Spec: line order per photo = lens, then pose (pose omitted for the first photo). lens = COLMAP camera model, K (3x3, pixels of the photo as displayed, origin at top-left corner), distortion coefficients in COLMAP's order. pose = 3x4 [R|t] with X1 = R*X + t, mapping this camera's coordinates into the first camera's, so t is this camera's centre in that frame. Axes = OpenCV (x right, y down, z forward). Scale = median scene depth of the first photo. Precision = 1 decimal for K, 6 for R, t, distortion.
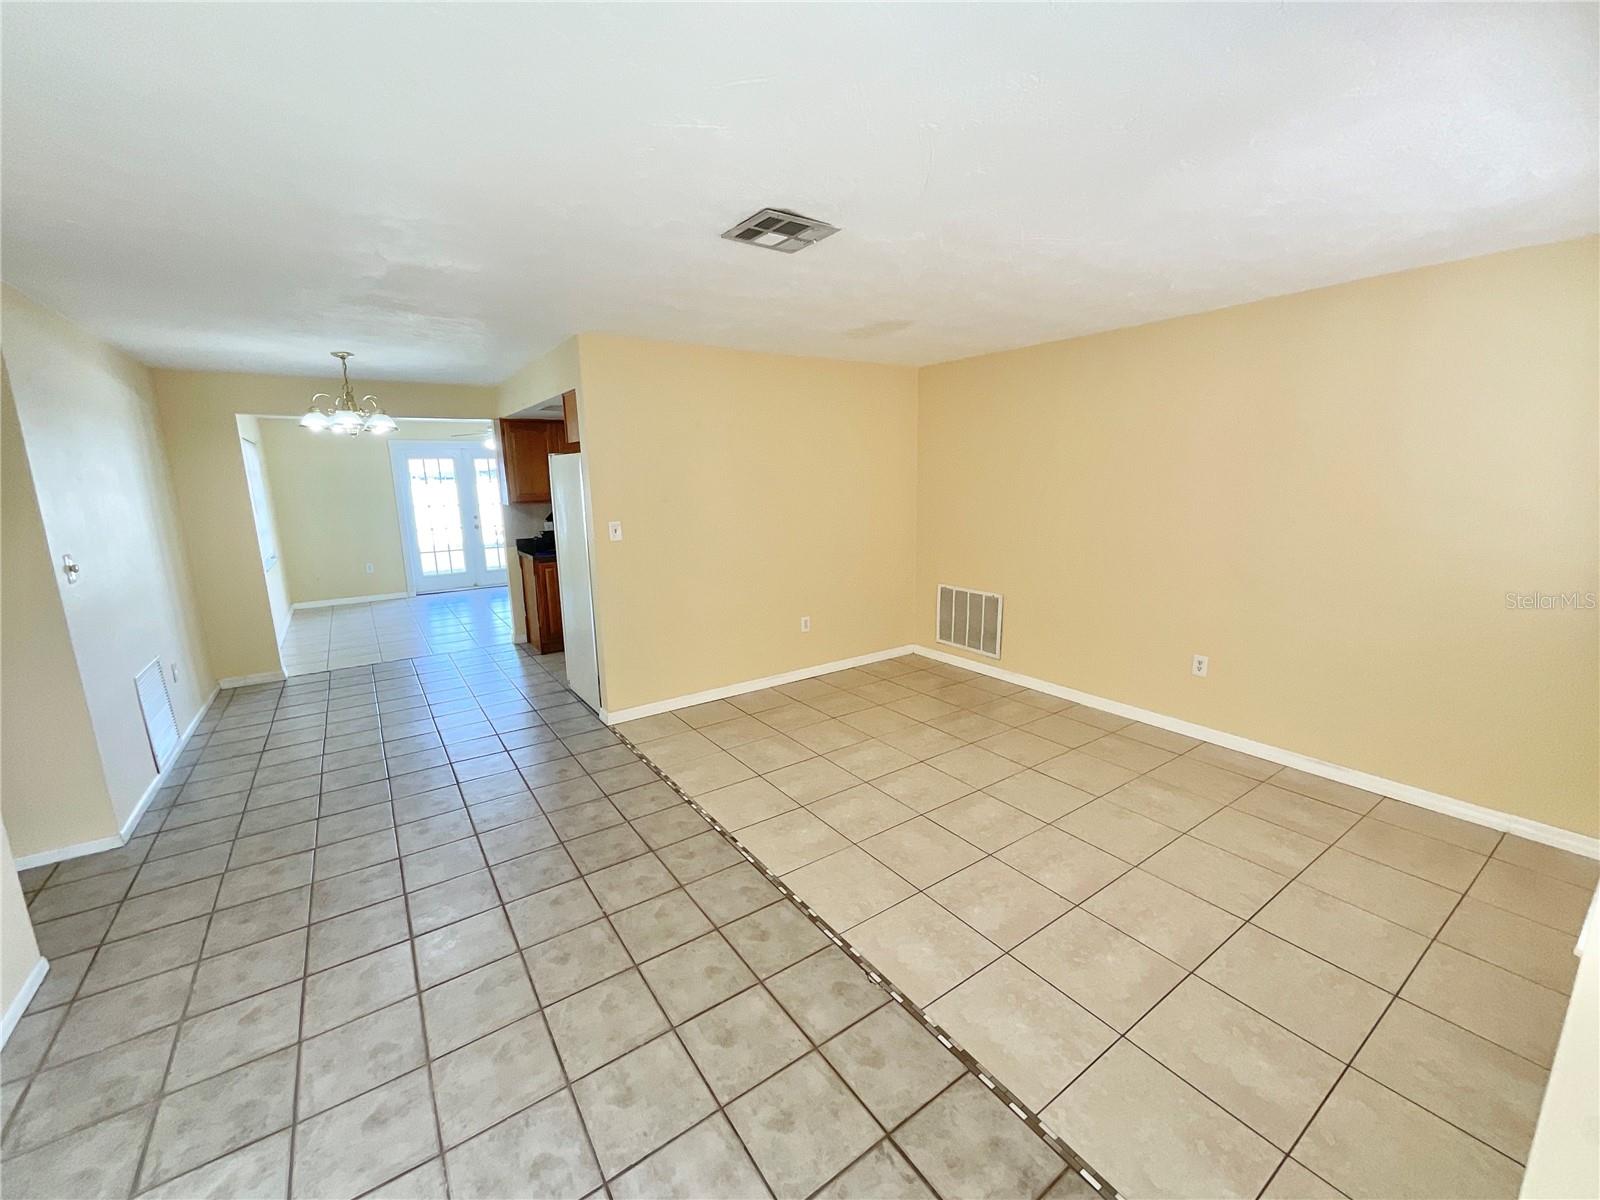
lens RADIAL K [[647.6, 0, 801.4], [0, 647.6, 606.7], [0, 0, 1]] dist [-0.001371, 0.001718]
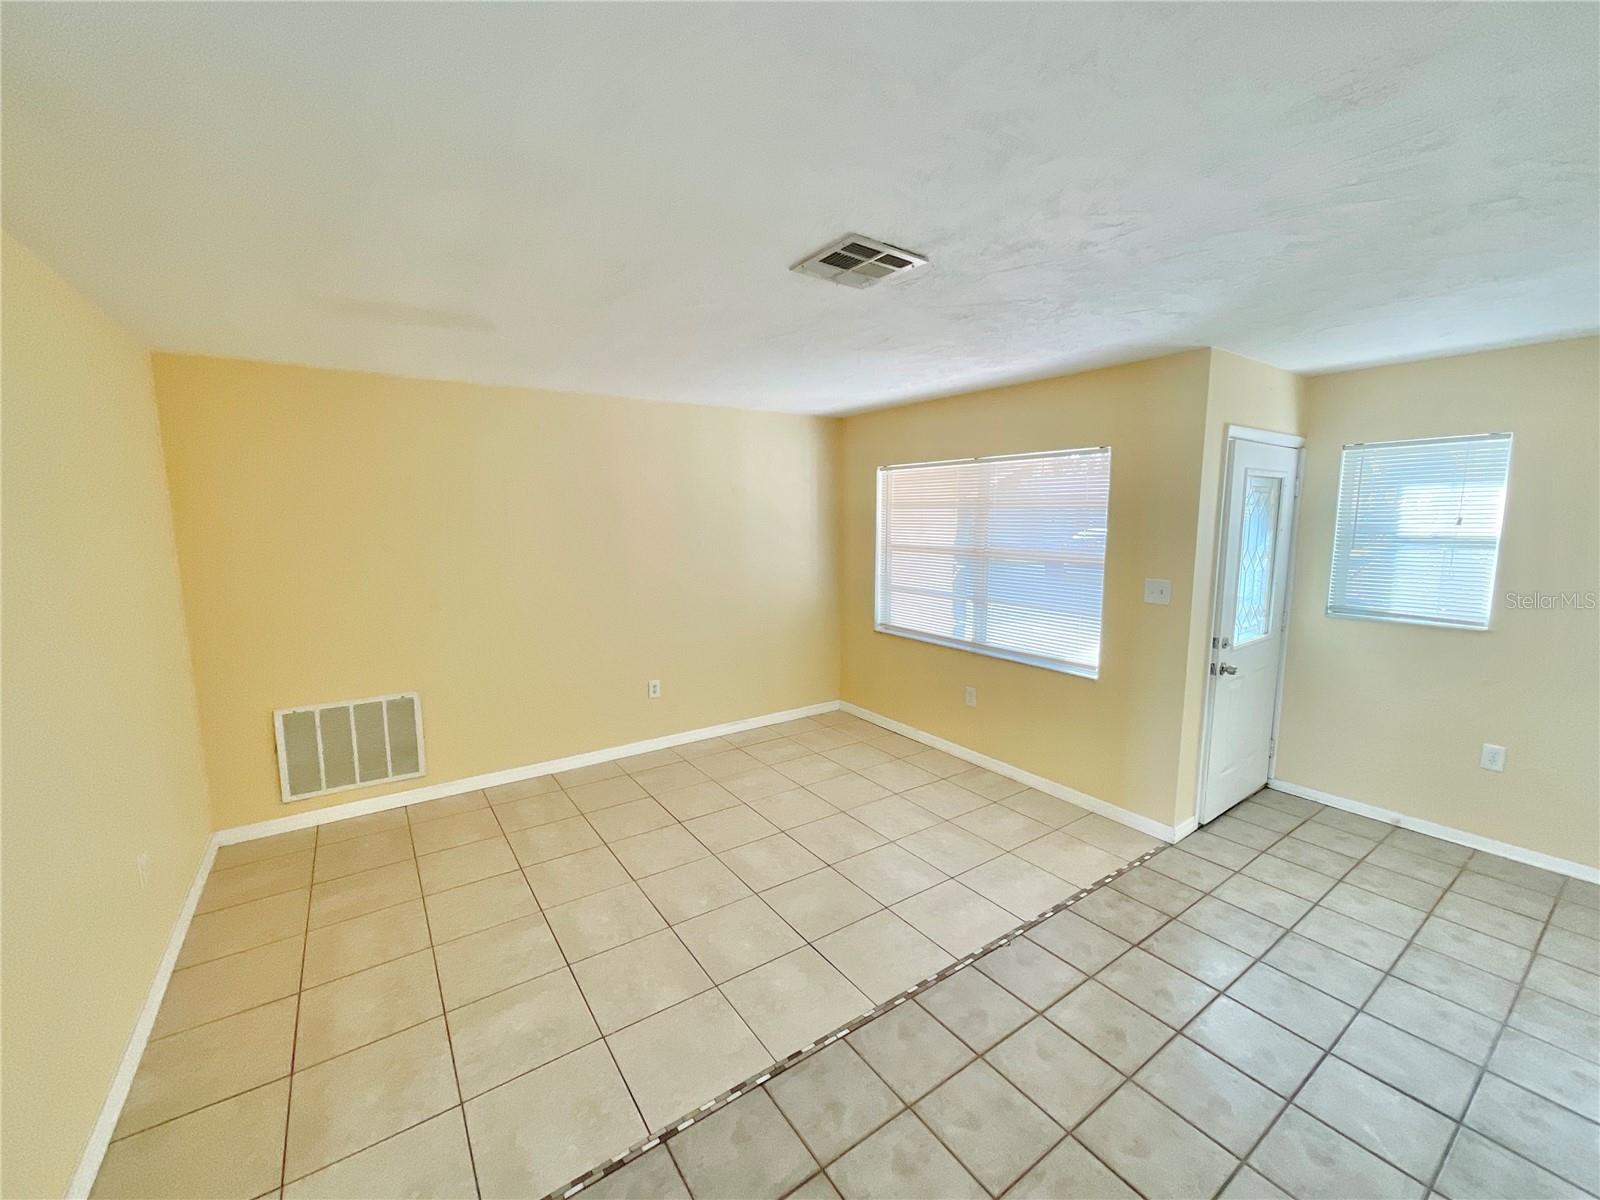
lens RADIAL K [[647.6, 0, 800.8], [0, 647.6, 600.7], [0, 0, 1]] dist [-0.001371, 0.001718]
pose [[-0.000924, -0.112335, 0.993670, -0.713094], [0.209106, 0.971682, 0.110043, -0.182721], [-0.977893, 0.207884, 0.022592, 0.847115]]
